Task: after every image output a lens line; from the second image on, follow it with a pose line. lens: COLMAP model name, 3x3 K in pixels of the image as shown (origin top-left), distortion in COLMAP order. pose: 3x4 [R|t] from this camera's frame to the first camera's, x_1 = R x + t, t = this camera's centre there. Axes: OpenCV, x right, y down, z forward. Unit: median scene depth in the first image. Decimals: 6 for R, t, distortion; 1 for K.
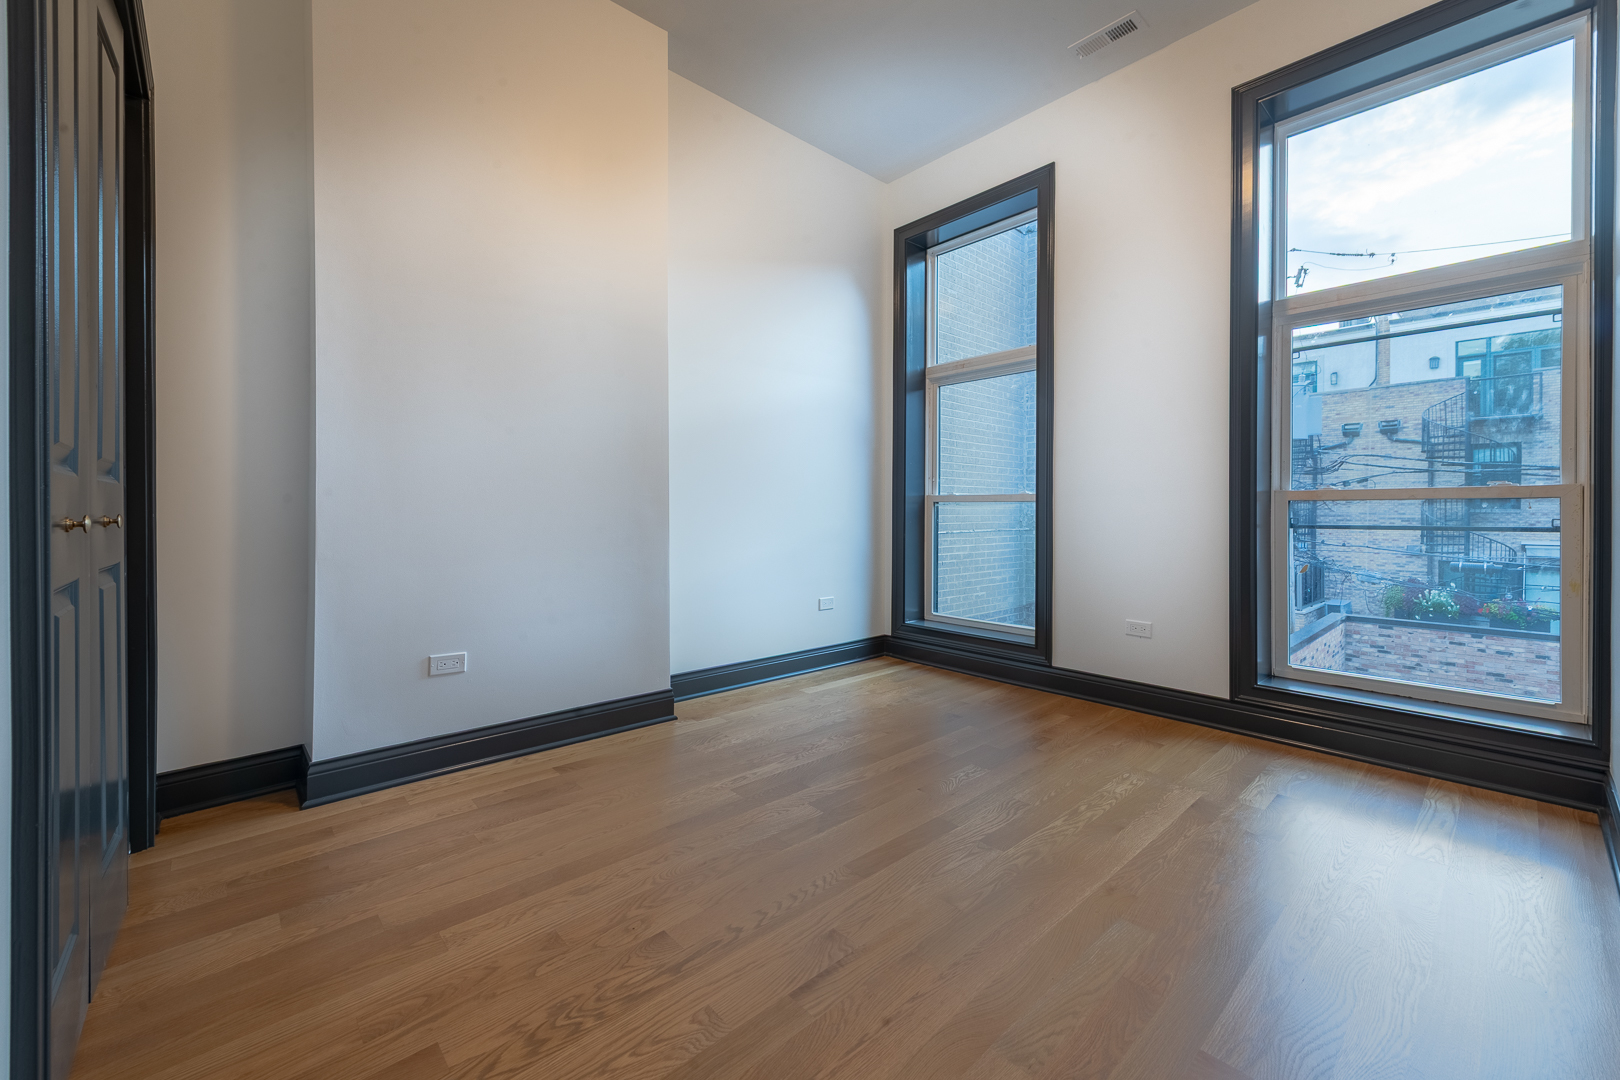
lens RADIAL K [[682.8, 0, 813.2], [0, 682.8, 516.6], [0, 0, 1]] dist [0.018080, -0.005285]
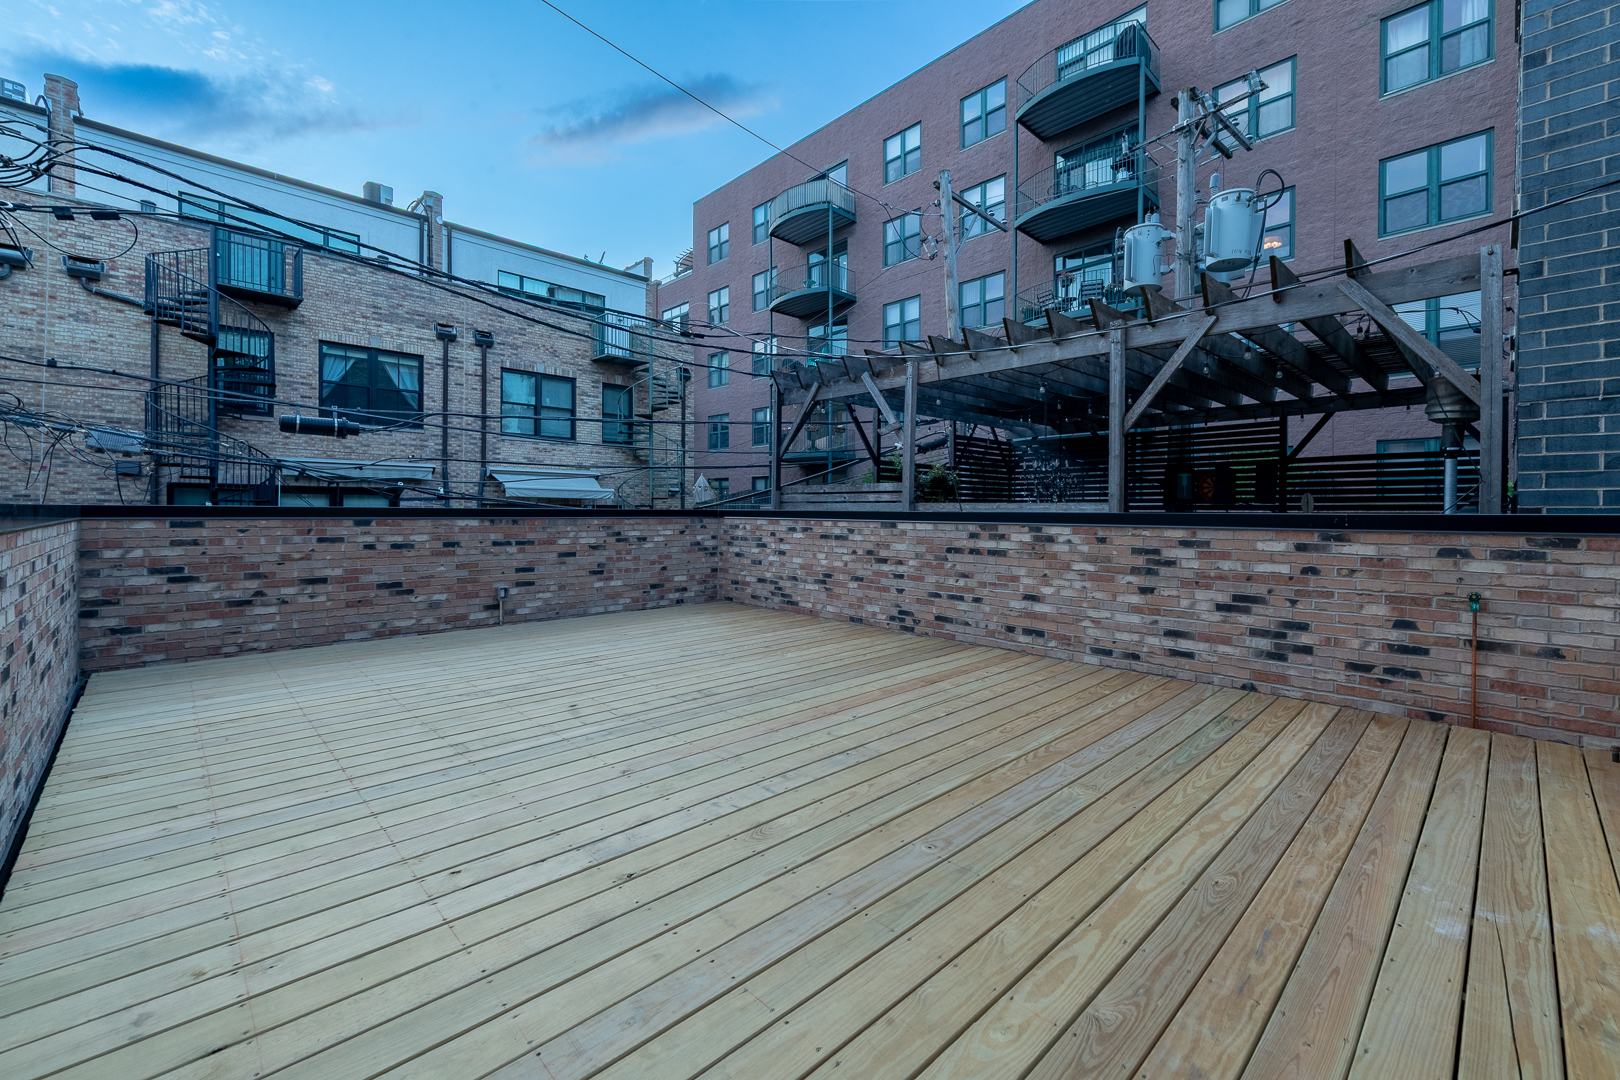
lens RADIAL K [[645.1, 0, 812.6], [0, 645.1, 513.0], [0, 0, 1]] dist [0.003713, -0.000358]
pose [[-0.019220, -0.004760, 0.999804, 0.401967], [0.005255, 0.999974, 0.004862, 0.153469], [-0.999801, 0.005347, -0.019195, 0.601837]]
